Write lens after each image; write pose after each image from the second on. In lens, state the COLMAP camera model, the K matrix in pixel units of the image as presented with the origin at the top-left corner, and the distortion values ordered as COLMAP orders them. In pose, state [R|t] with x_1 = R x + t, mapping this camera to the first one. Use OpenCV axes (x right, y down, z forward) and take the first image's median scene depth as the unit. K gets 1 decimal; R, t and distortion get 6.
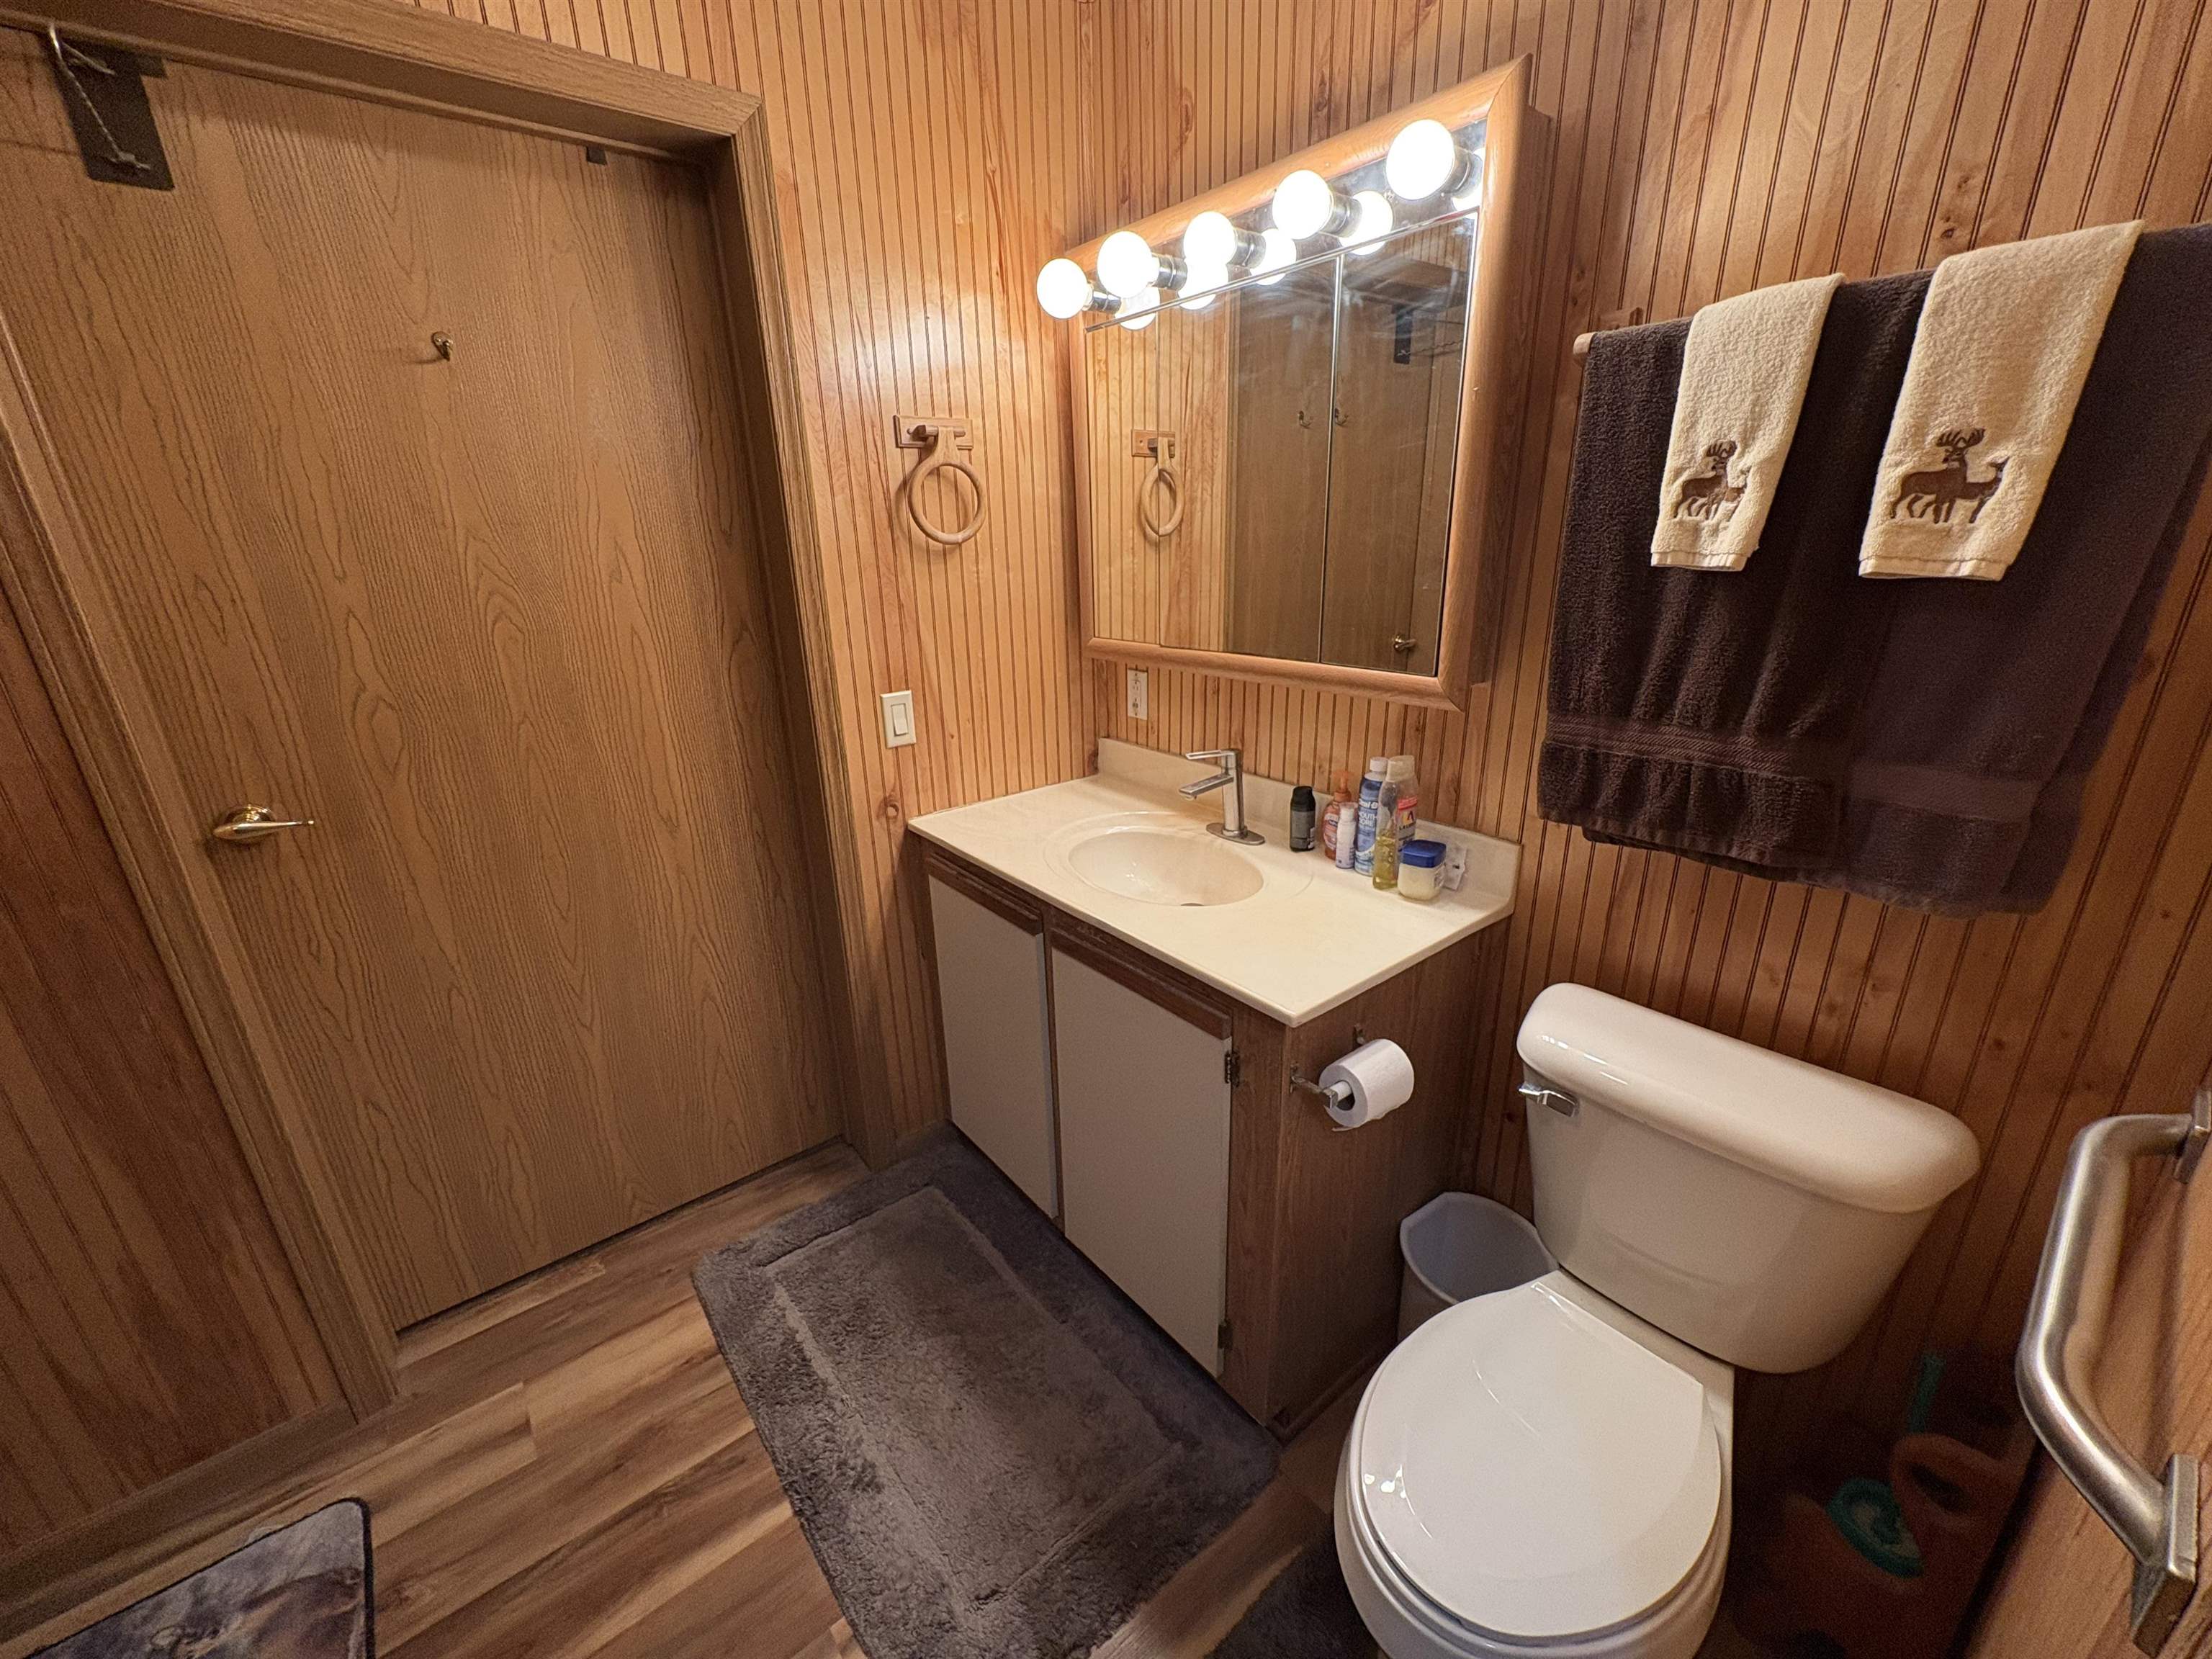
lens RADIAL K [[880.3, 0, 1108.1], [0, 880.3, 833.0], [0, 0, 1]] dist [0.000652, 0.000112]
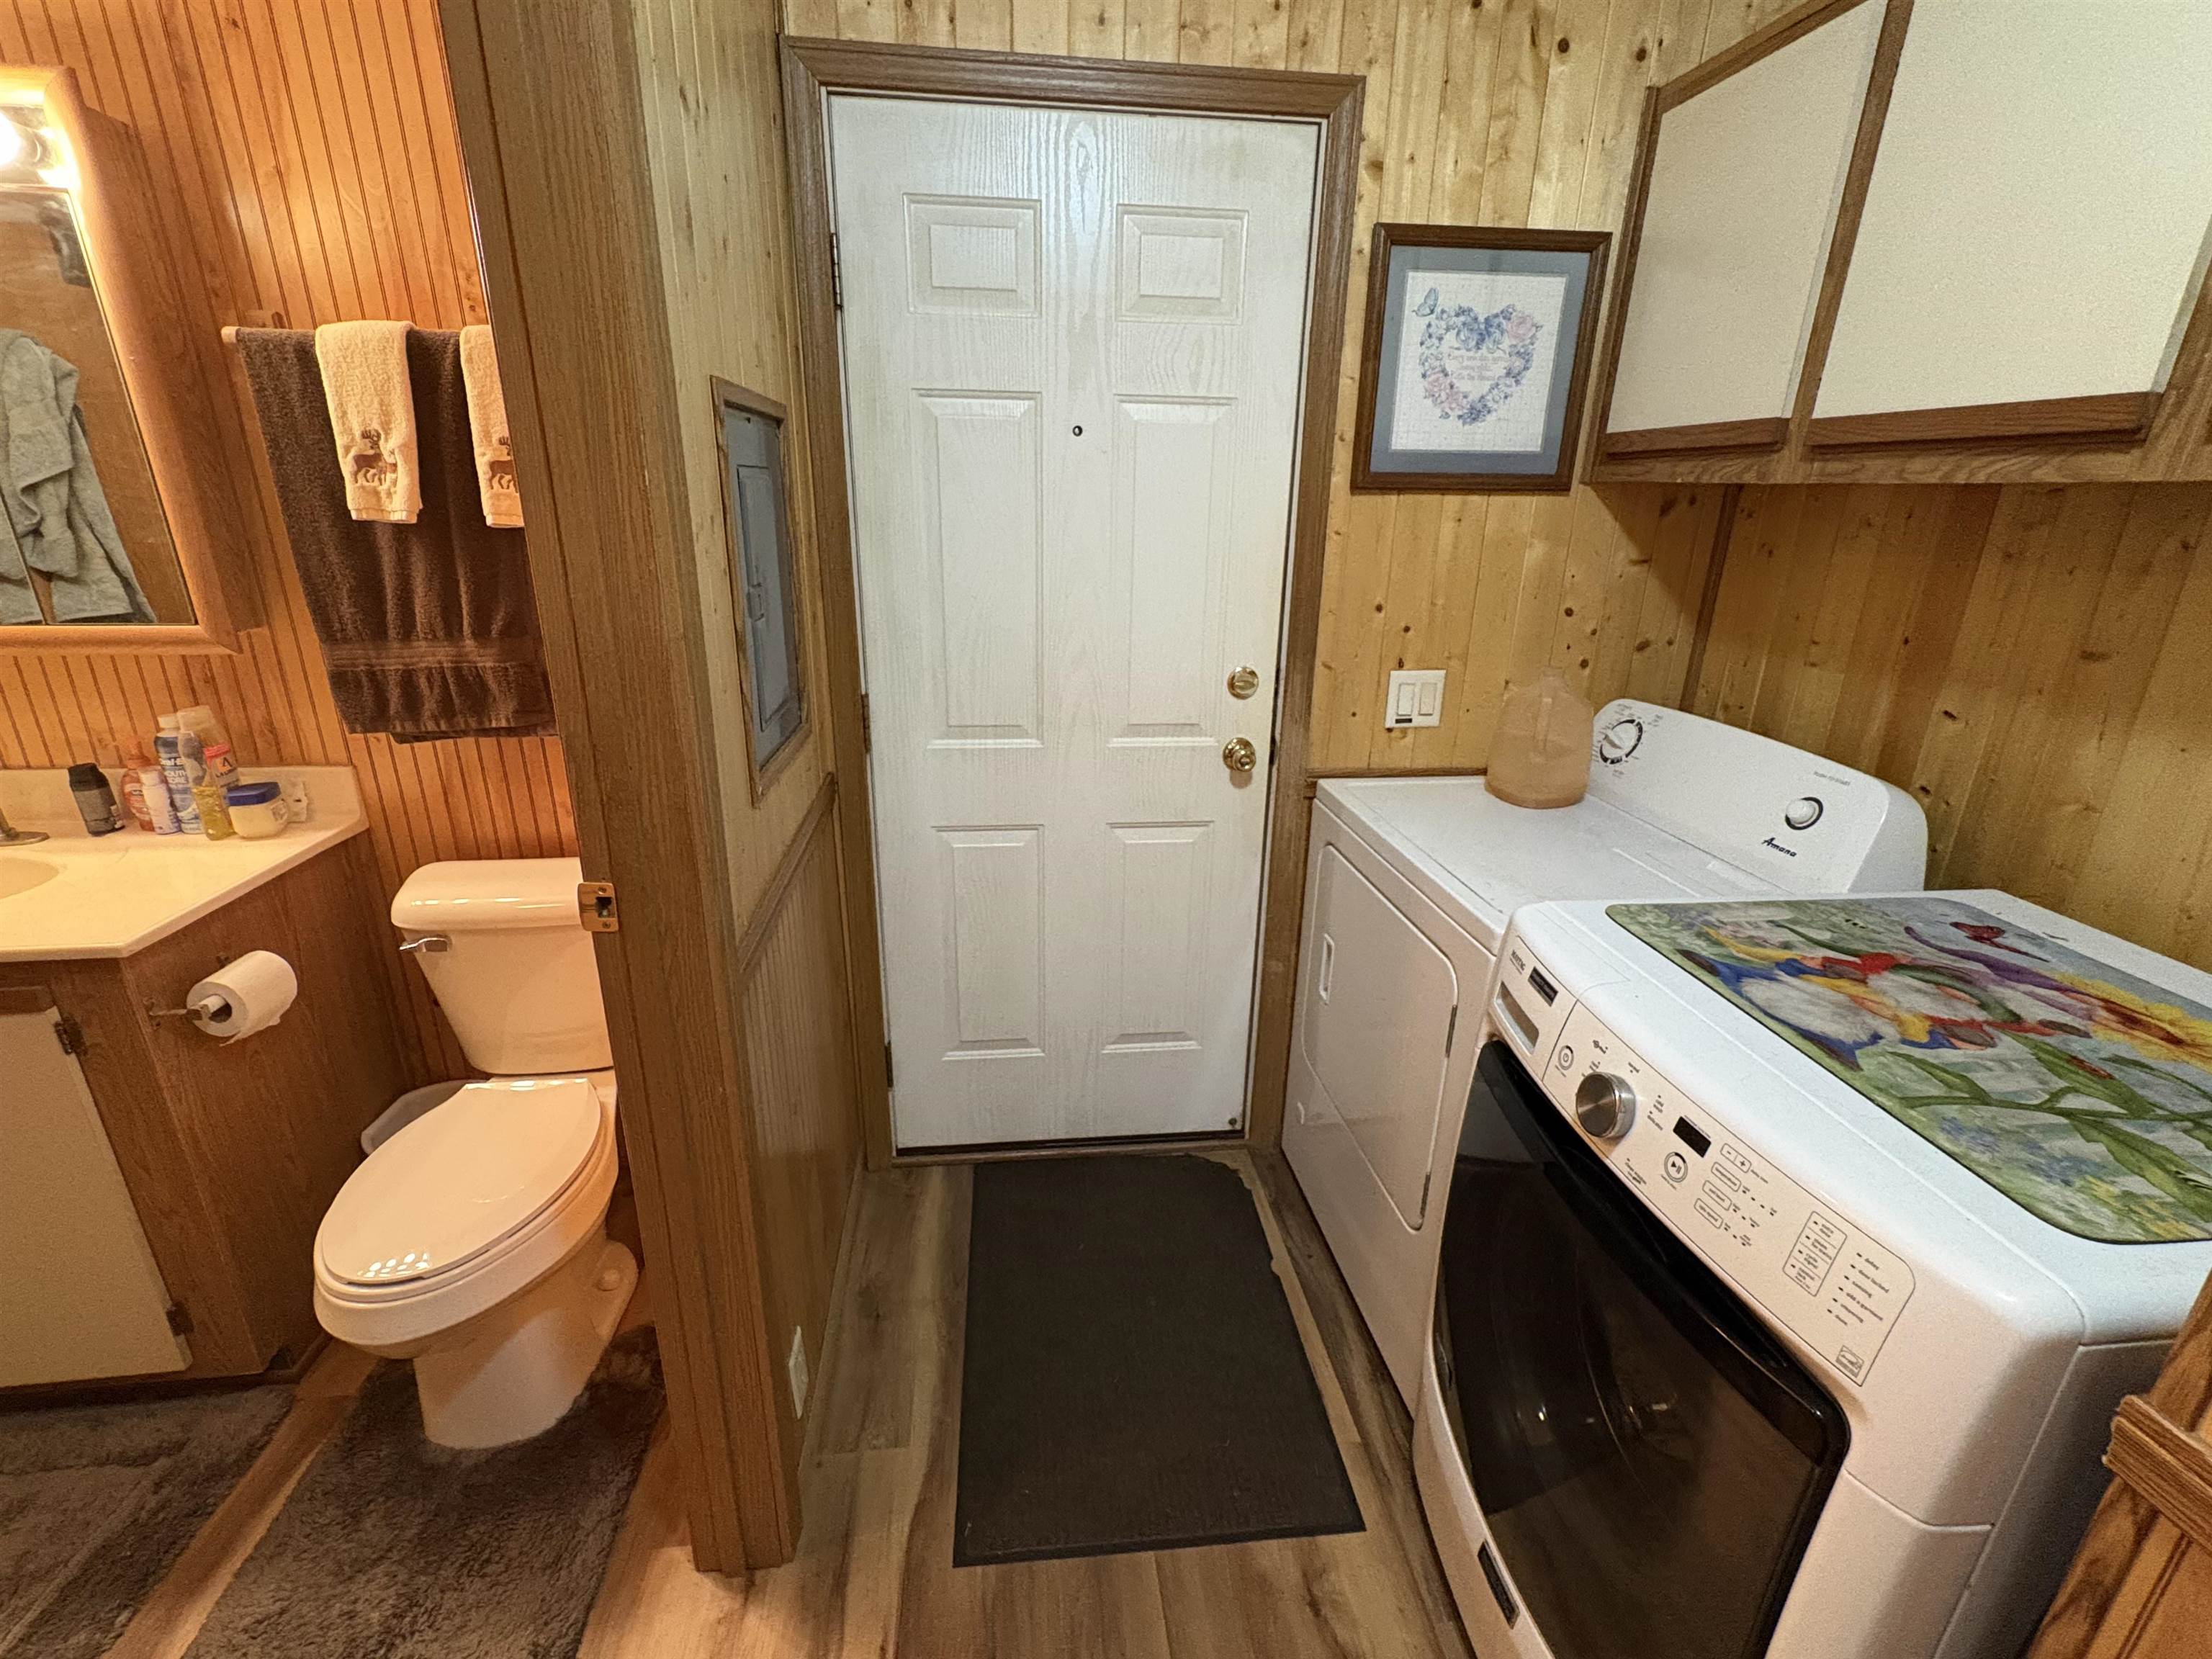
lens RADIAL K [[976.7, 0, 1105.9], [0, 976.7, 835.0], [0, 0, 1]] dist [0.000929, -0.000172]
pose [[0.534197, -0.251014, 0.807233, -0.062336], [0.249030, 0.959253, 0.133487, 0.192072], [-0.807847, 0.129717, 0.574940, -0.563848]]
